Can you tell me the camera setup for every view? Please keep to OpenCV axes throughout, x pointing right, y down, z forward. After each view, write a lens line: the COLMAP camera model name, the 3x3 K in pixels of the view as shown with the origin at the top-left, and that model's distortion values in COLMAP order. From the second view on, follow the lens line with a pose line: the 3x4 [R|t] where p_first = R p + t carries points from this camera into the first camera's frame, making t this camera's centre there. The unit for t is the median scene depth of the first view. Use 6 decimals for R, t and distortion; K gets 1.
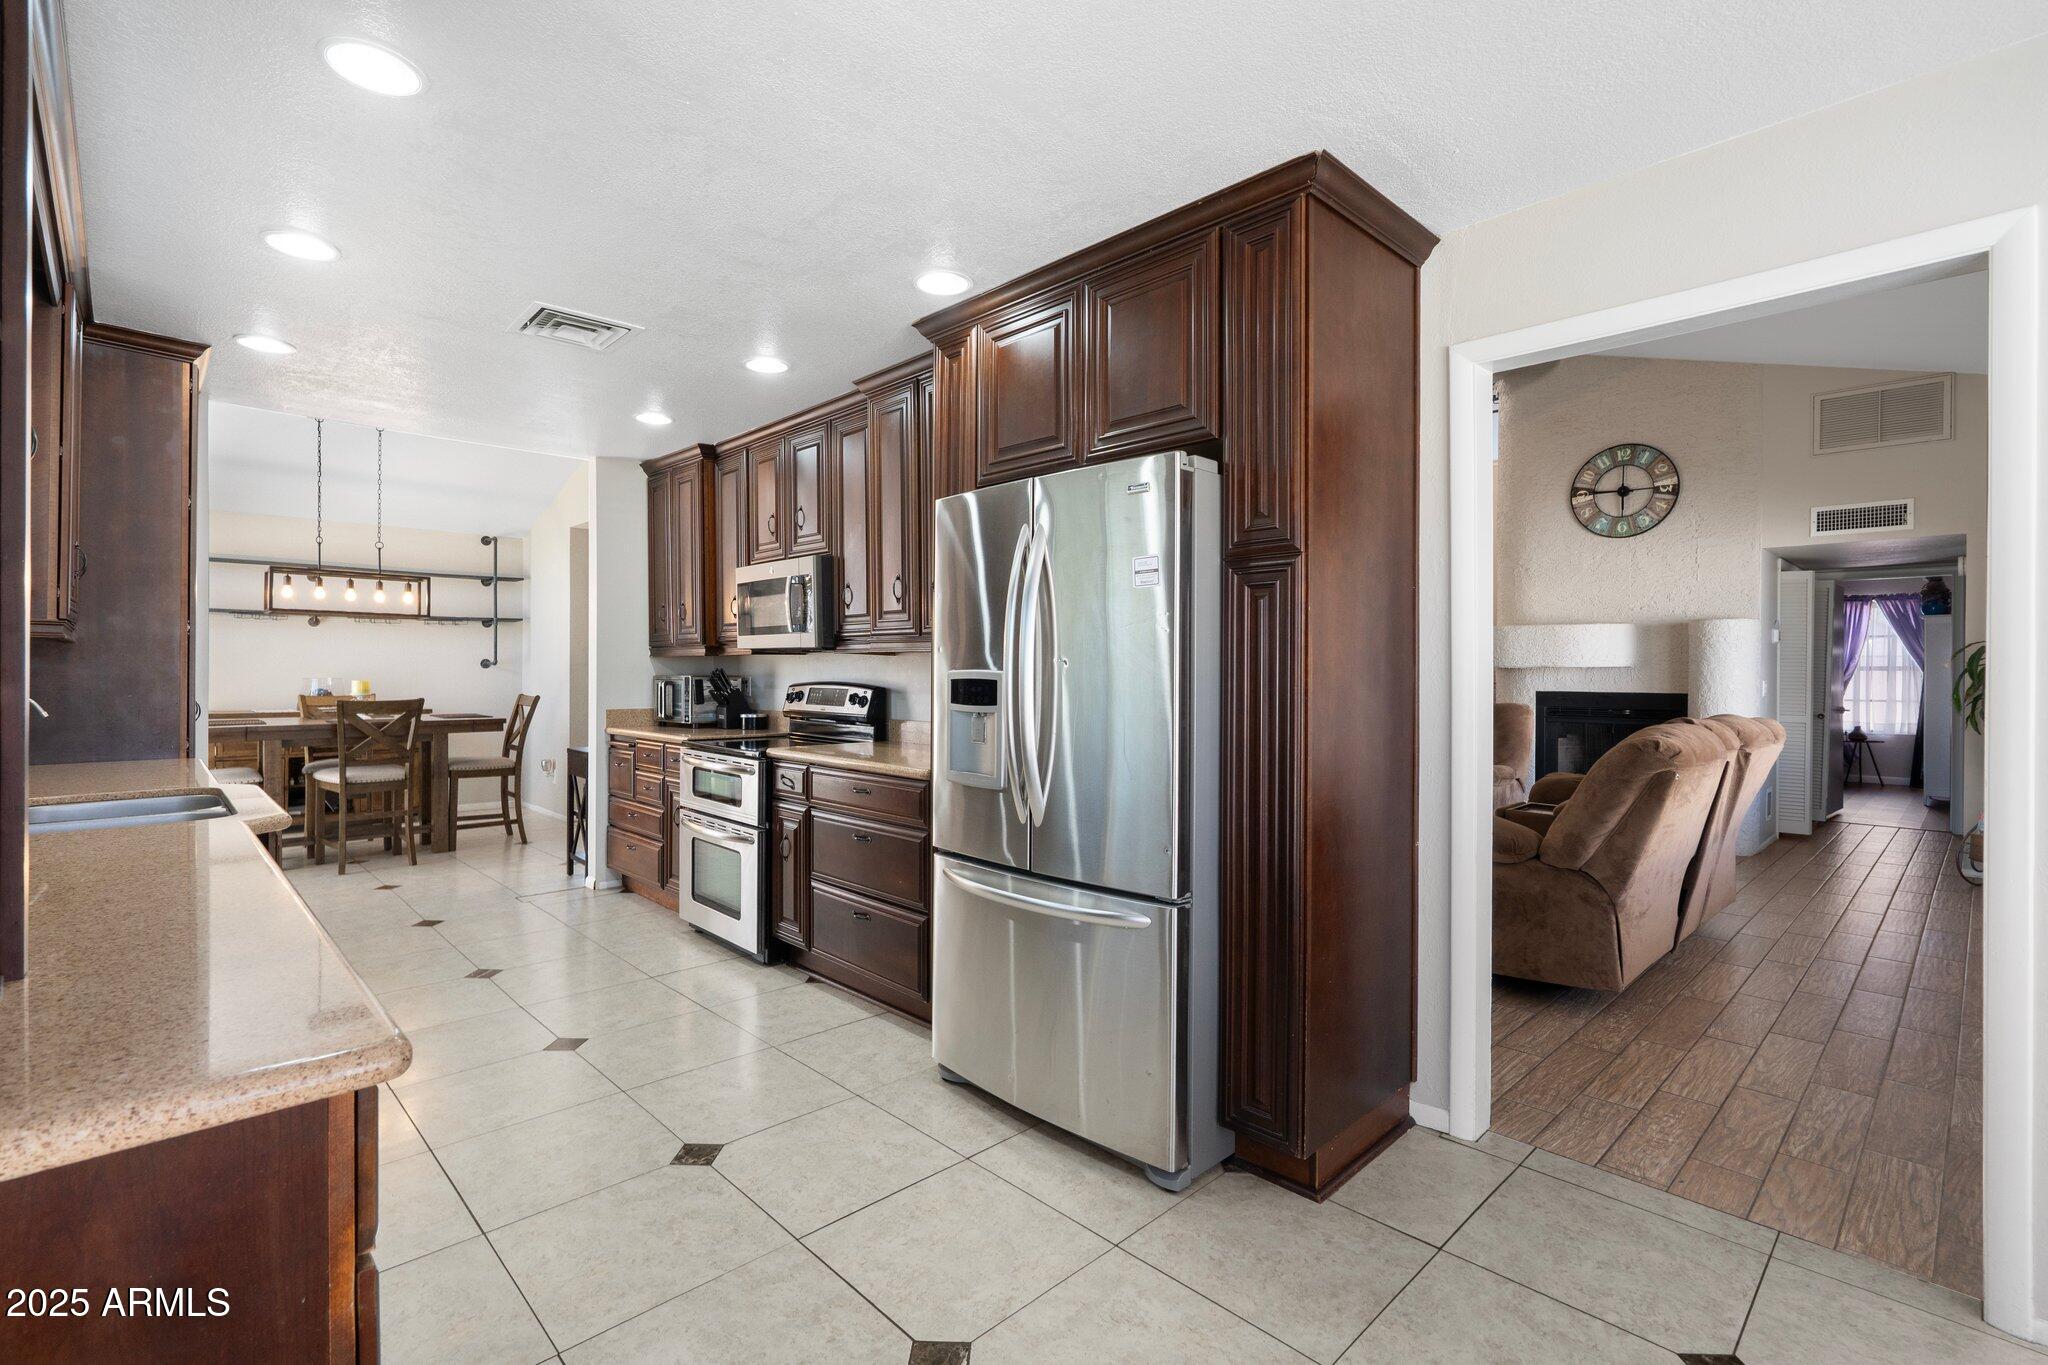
lens RADIAL K [[932.4, 0, 1015.4], [0, 932.4, 680.6], [0, 0, 1]] dist [-0.000591, 0.000306]
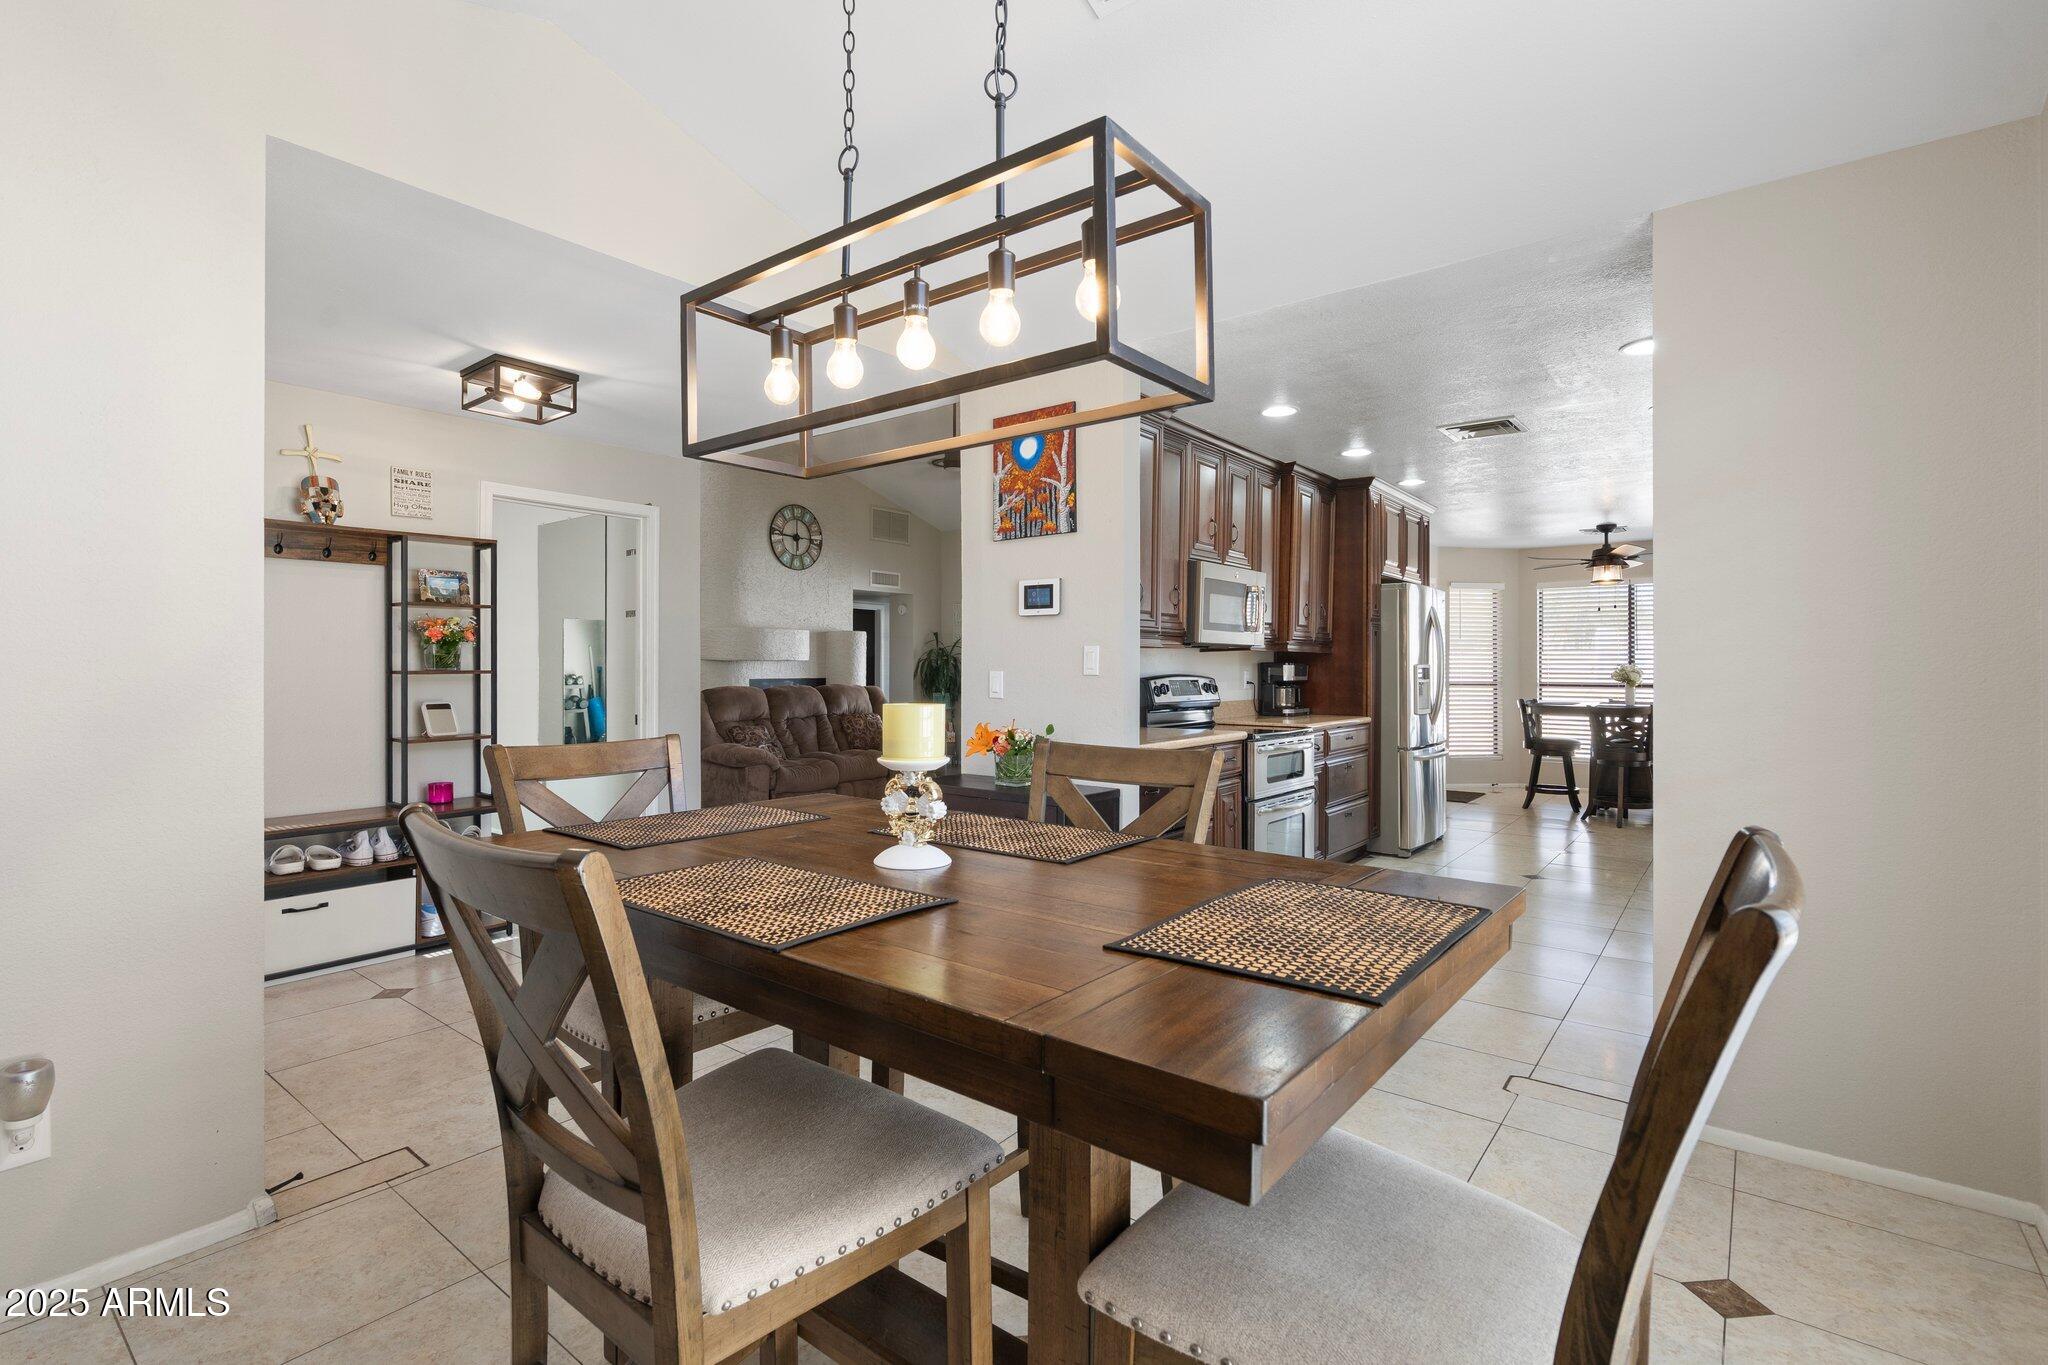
lens RADIAL K [[932.4, 0, 1024.0], [0, 932.4, 664.7], [0, 0, 1]] dist [-0.000591, 0.000306]
pose [[-0.140705, -0.001607, 0.990050, -0.915222], [0.012523, 0.999916, 0.003403, -0.011279], [-0.989972, 0.012877, -0.140673, 0.977145]]
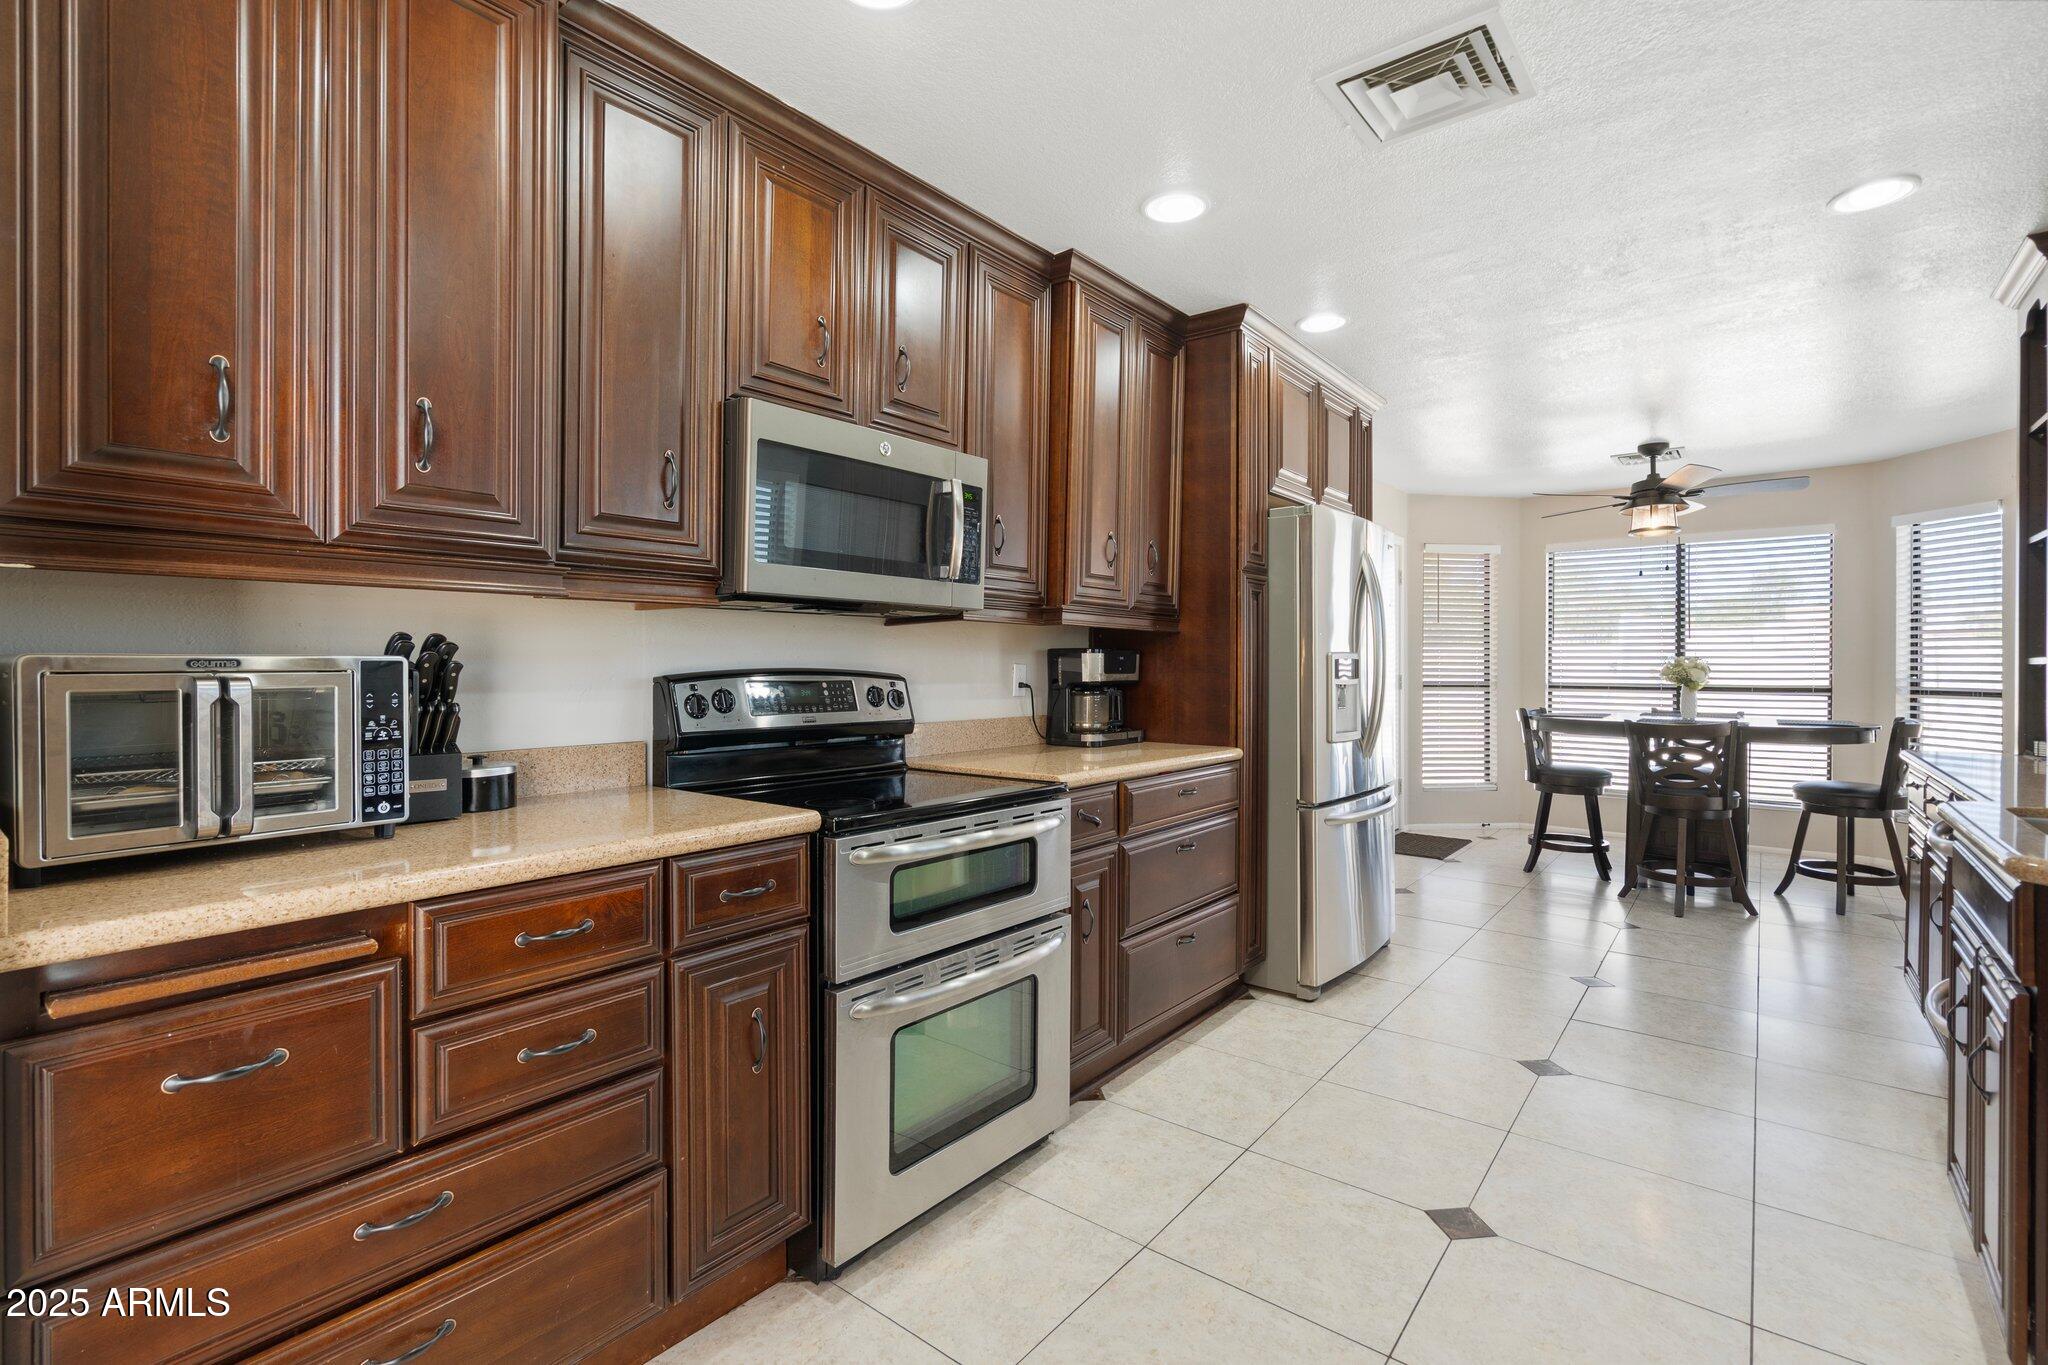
lens RADIAL K [[932.4, 0, 1015.9], [0, 932.4, 673.0], [0, 0, 1]] dist [-0.000591, 0.000306]
pose [[-0.130697, -0.009270, 0.991379, -0.553295], [0.013635, 0.999845, 0.011147, -0.000647], [-0.991329, 0.014974, -0.130551, 0.710050]]
